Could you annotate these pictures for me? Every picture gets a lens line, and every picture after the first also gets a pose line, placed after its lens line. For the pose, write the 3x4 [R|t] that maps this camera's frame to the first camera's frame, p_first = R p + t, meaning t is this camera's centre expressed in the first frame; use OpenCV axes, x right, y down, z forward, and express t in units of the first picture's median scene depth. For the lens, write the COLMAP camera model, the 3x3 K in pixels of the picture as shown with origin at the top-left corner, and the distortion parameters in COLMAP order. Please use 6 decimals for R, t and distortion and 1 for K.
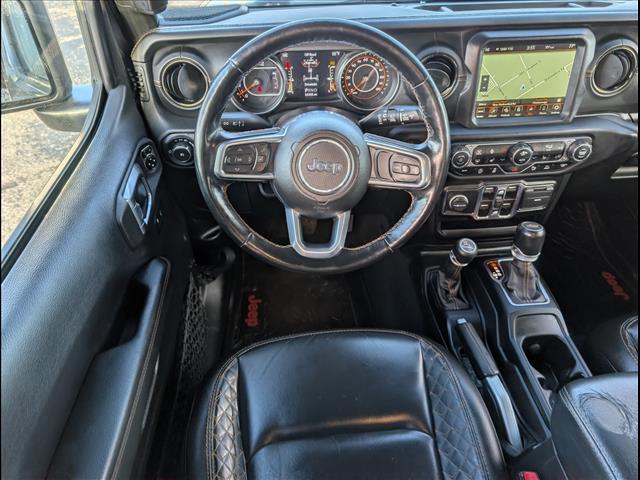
lens RADIAL K [[448.2, 0, 324.9], [0, 448.2, 222.0], [0, 0, 1]] dist [0.008633, 0.005830]
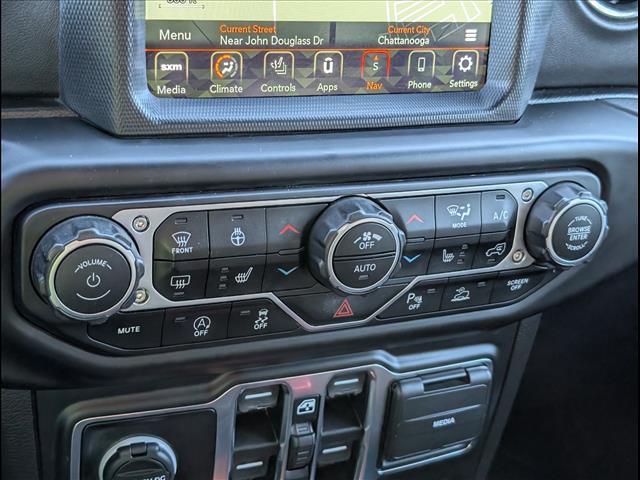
lens RADIAL K [[915.6, 0, 320.2], [0, 915.6, 239.8], [0, 0, 1]] dist [0.052348, 0.000000]
pose [[0.944295, -0.034370, 0.327301, 0.256442], [0.102359, 0.975877, -0.192839, -0.061734], [-0.312778, 0.215599, 0.925033, 0.551669]]
